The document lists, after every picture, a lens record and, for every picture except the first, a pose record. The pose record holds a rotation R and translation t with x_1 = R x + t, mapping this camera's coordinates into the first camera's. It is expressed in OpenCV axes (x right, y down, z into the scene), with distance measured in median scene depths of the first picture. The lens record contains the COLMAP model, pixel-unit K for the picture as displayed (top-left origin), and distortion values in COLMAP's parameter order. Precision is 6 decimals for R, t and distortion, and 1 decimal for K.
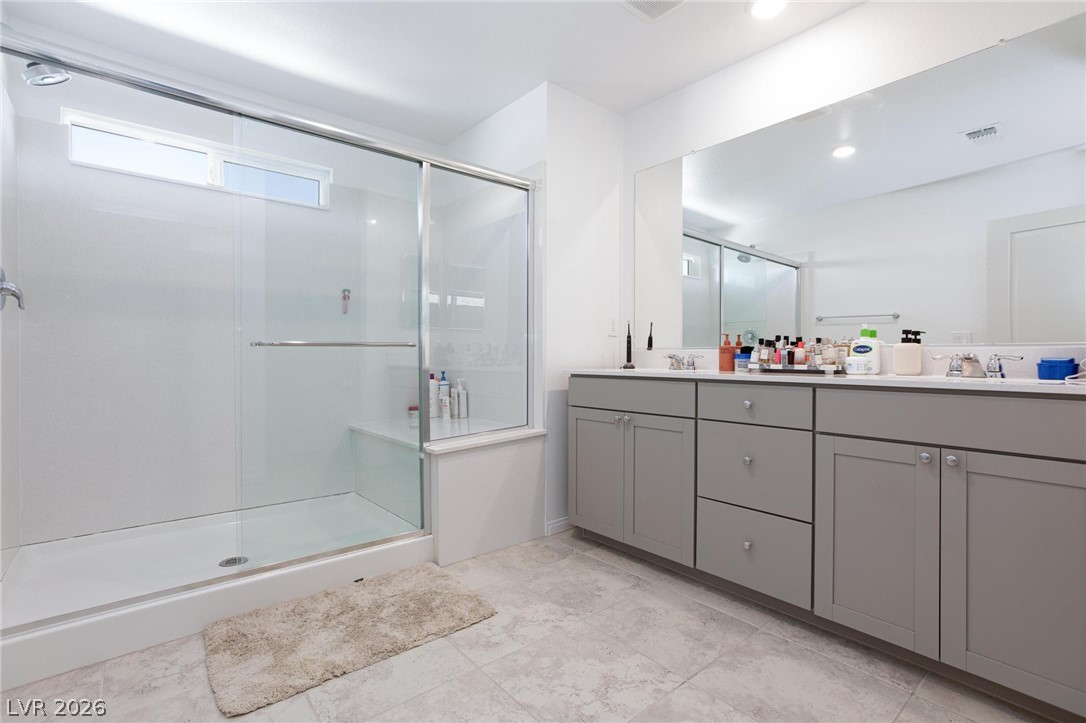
lens RADIAL K [[492.7, 0, 541.6], [0, 492.7, 354.1], [0, 0, 1]] dist [-0.019410, 0.001014]
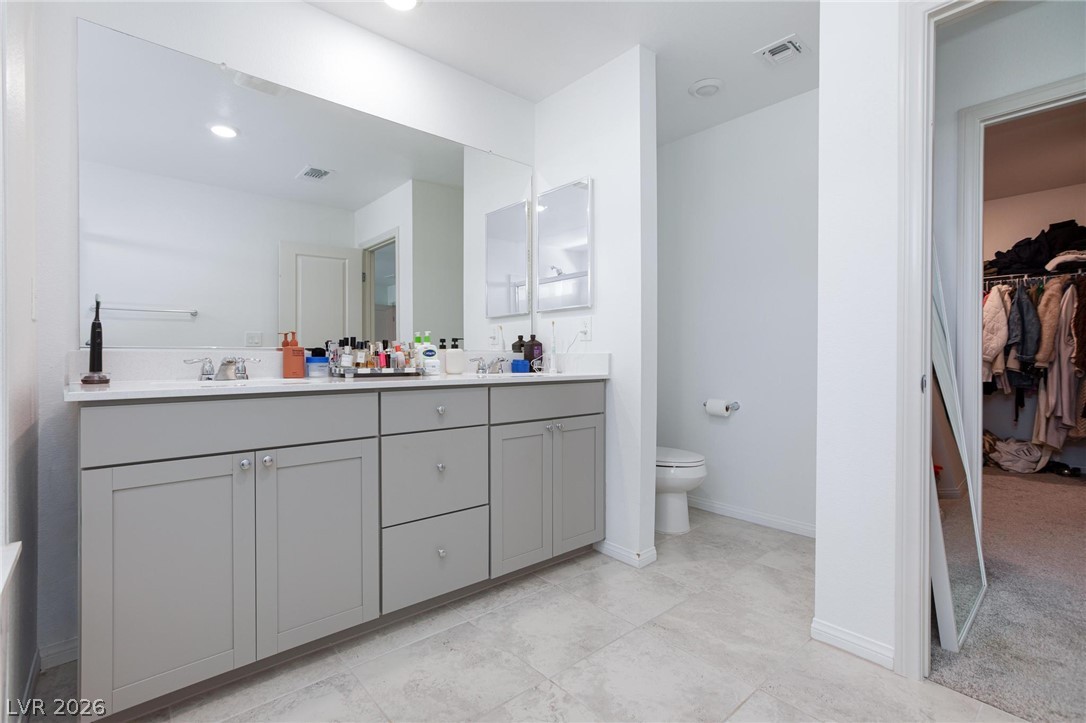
lens RADIAL K [[492.7, 0, 541.9], [0, 492.7, 371.0], [0, 0, 1]] dist [-0.019410, 0.001014]
pose [[-0.019186, -0.026264, 0.999471, -0.520507], [-0.001207, 0.999655, 0.026246, 0.001362], [-0.999815, -0.000703, -0.019211, 0.765695]]
